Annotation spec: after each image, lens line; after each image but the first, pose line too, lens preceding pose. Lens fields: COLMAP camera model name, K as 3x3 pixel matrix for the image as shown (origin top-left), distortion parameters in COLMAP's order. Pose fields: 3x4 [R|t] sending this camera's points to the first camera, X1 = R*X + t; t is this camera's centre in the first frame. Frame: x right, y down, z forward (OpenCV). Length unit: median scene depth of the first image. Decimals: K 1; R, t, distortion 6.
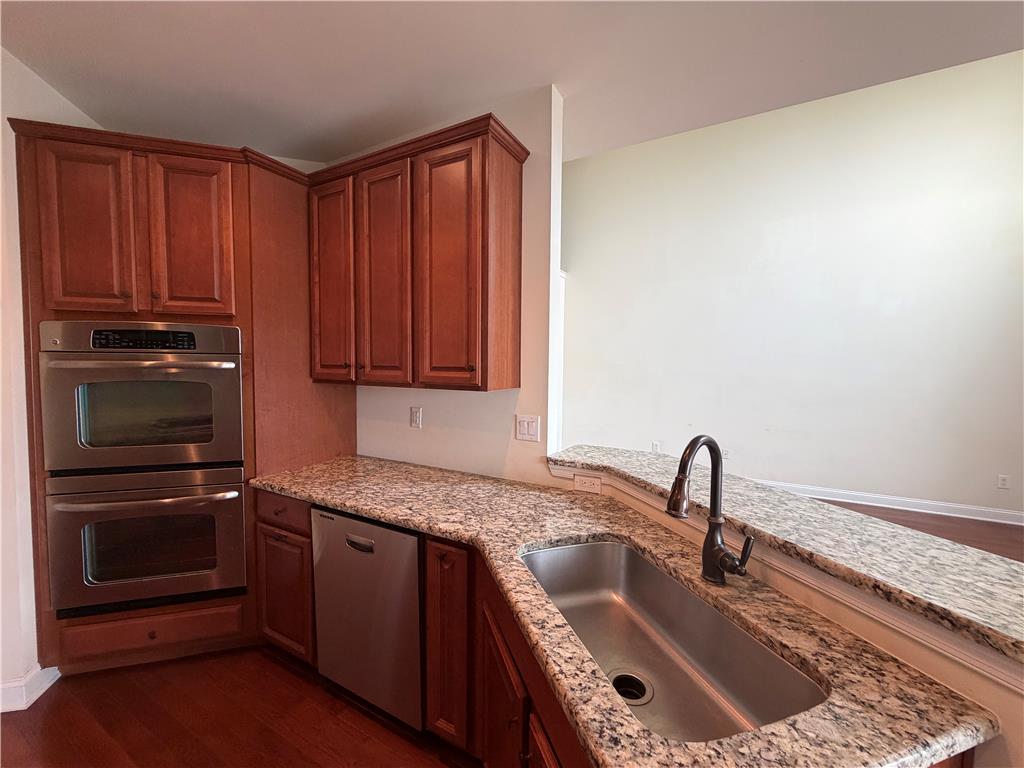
lens RADIAL K [[409.6, 0, 512.0], [0, 409.6, 384.0], [0, 0, 1]] dist [-0.000433, -0.000309]
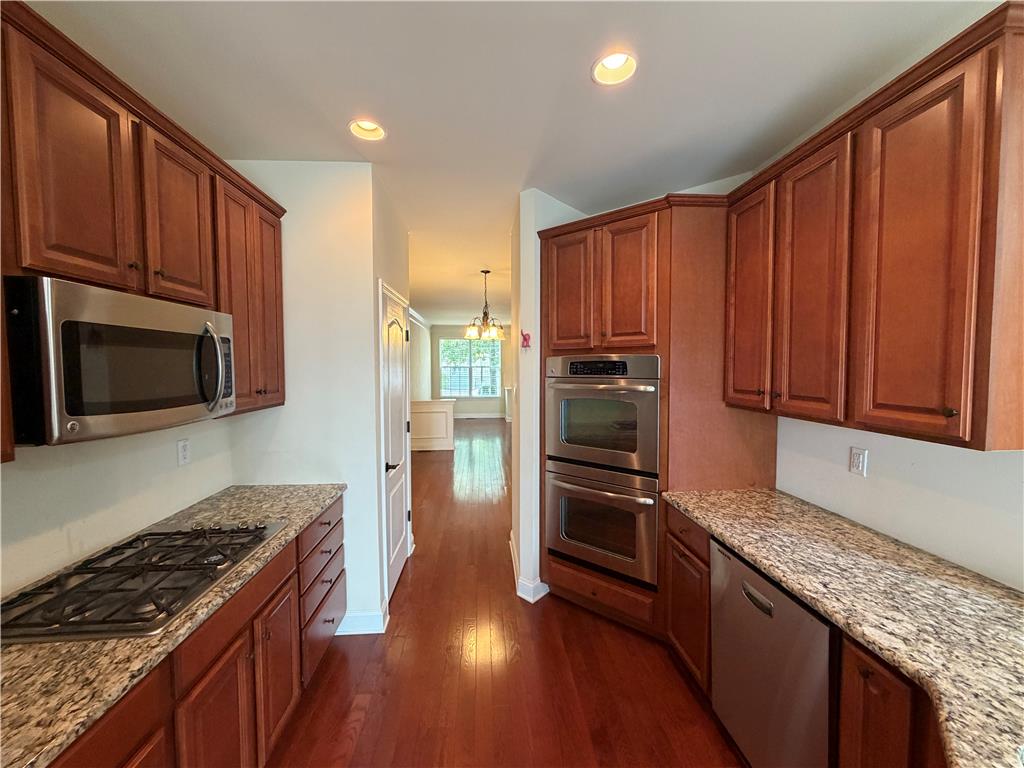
lens RADIAL K [[409.6, 0, 512.0], [0, 409.6, 384.0], [0, 0, 1]] dist [-0.000433, -0.000309]
pose [[0.542465, 0.028366, -0.839599, 0.066612], [-0.033005, 0.999378, 0.012439, -0.064109], [0.839429, 0.020963, 0.543064, 0.052891]]
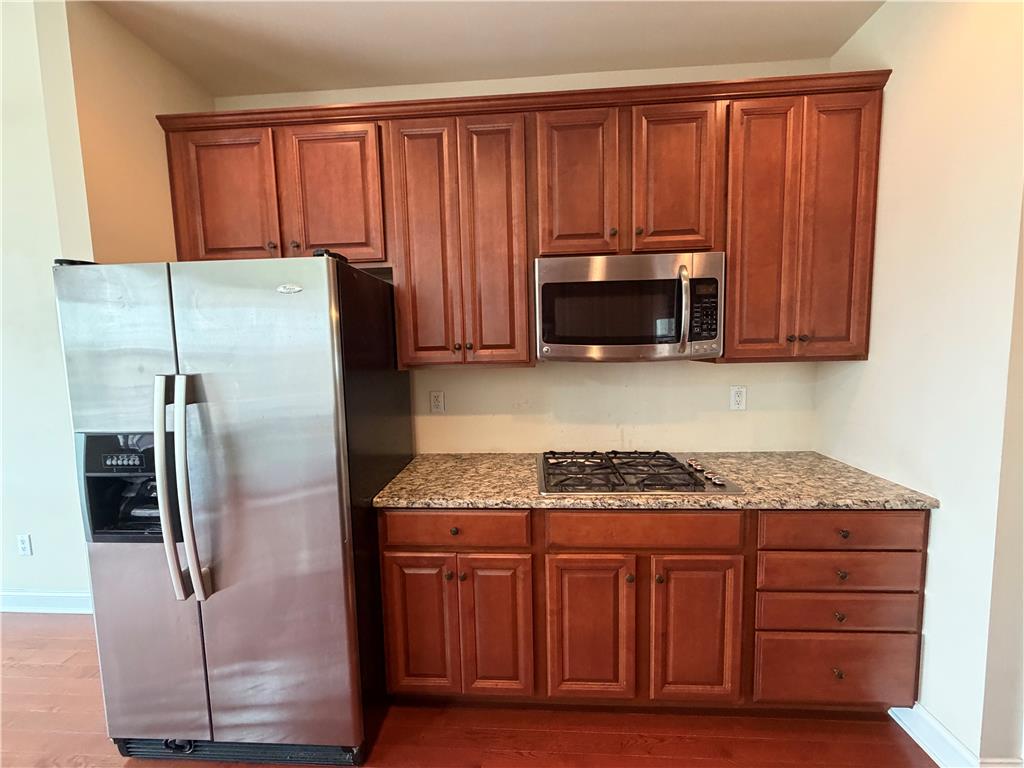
lens RADIAL K [[409.6, 0, 512.0], [0, 409.6, 384.0], [0, 0, 1]] dist [-0.000433, -0.000309]
pose [[-0.906142, 0.050683, -0.419926, -0.284728], [-0.004382, 0.991617, 0.129137, -0.020692], [0.422951, 0.118857, -0.898324, 0.655566]]
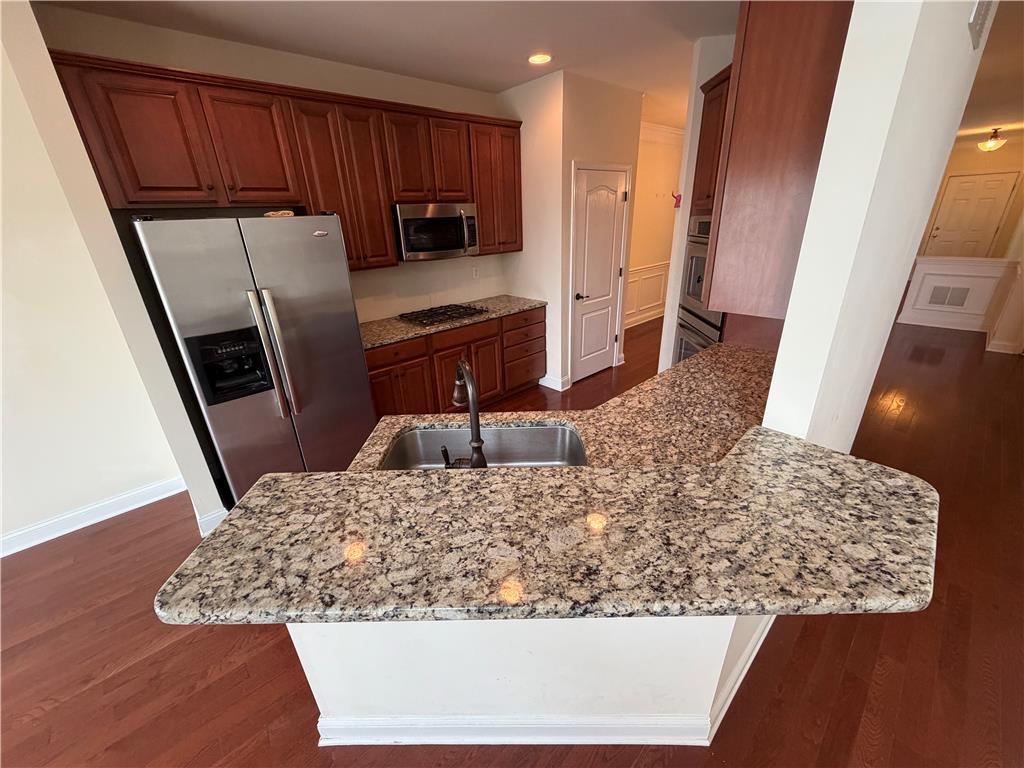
lens RADIAL K [[409.6, 0, 512.0], [0, 409.6, 384.0], [0, 0, 1]] dist [-0.000433, -0.000309]
pose [[-0.315630, 0.366791, -0.875124, 0.848769], [-0.012368, 0.920600, 0.390312, -0.163294], [0.948802, 0.134018, -0.286033, 0.842675]]
